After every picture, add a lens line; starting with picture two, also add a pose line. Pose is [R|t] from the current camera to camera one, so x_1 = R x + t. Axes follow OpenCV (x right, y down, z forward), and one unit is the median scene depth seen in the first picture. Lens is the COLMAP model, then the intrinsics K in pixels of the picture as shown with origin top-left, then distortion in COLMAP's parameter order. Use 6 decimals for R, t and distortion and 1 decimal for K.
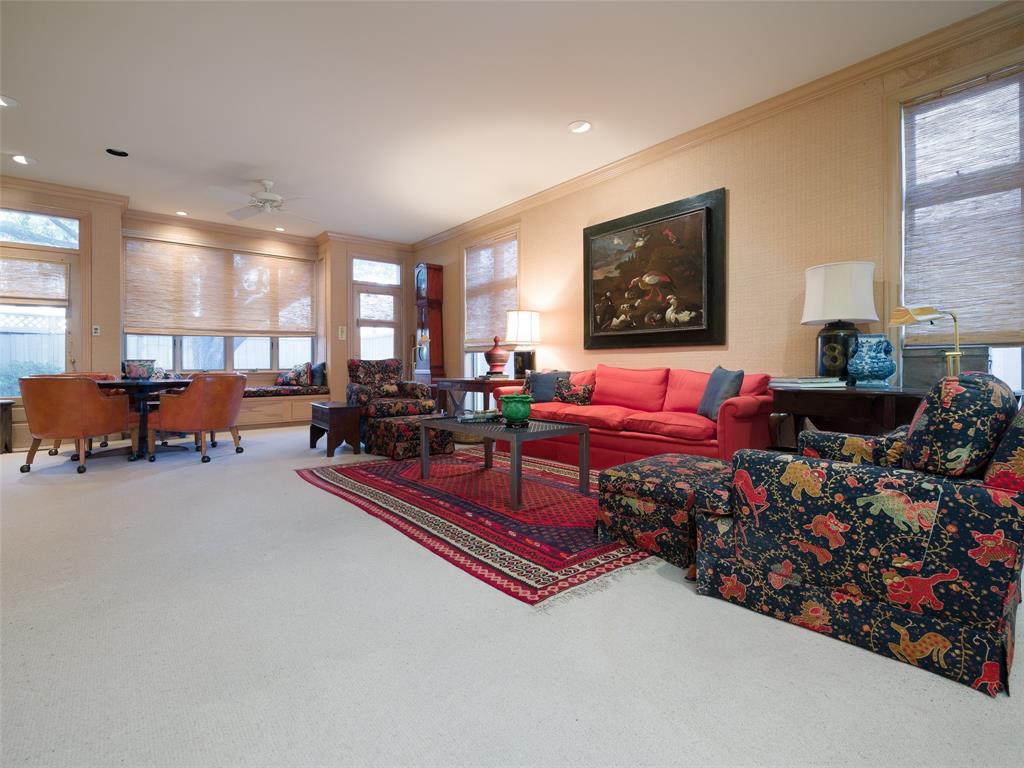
lens RADIAL K [[512.2, 0, 510.7], [0, 512.2, 364.9], [0, 0, 1]] dist [-0.000322, -0.000026]
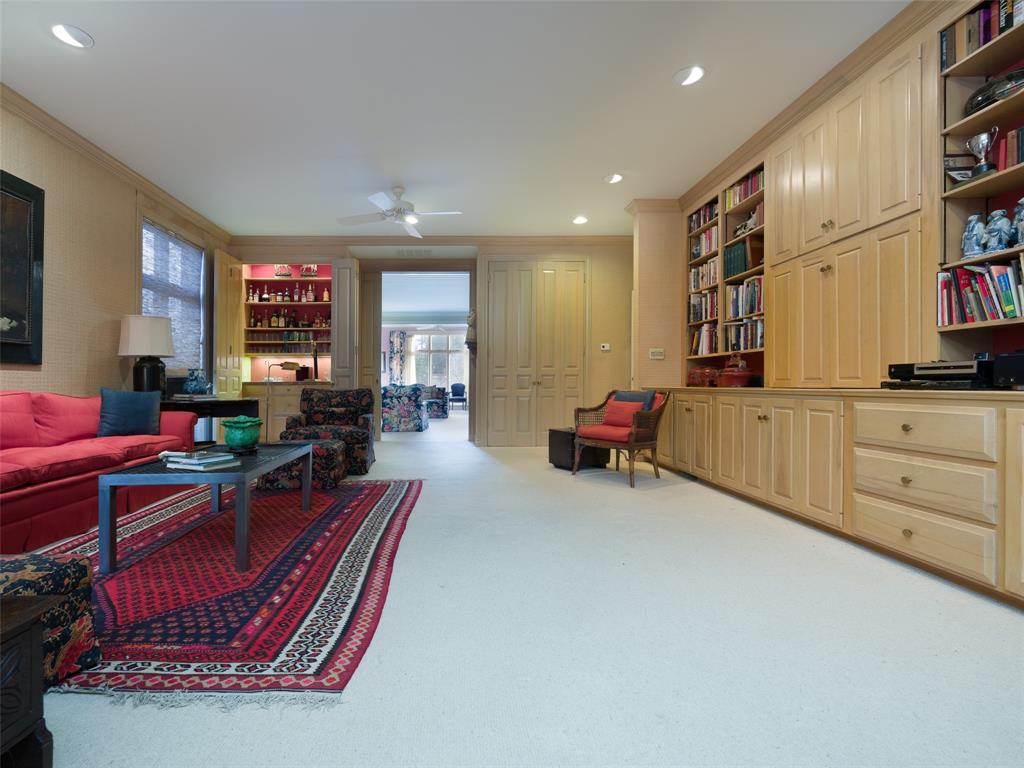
lens RADIAL K [[412.4, 0, 512.0], [0, 412.4, 384.0], [0, 0, 1]] dist [-0.000003, -0.000002]
pose [[-0.845972, 0.004014, 0.533212, -0.760366], [-0.000019, 0.999971, -0.007558, 0.000389], [-0.533227, -0.006404, -0.845948, 1.329792]]
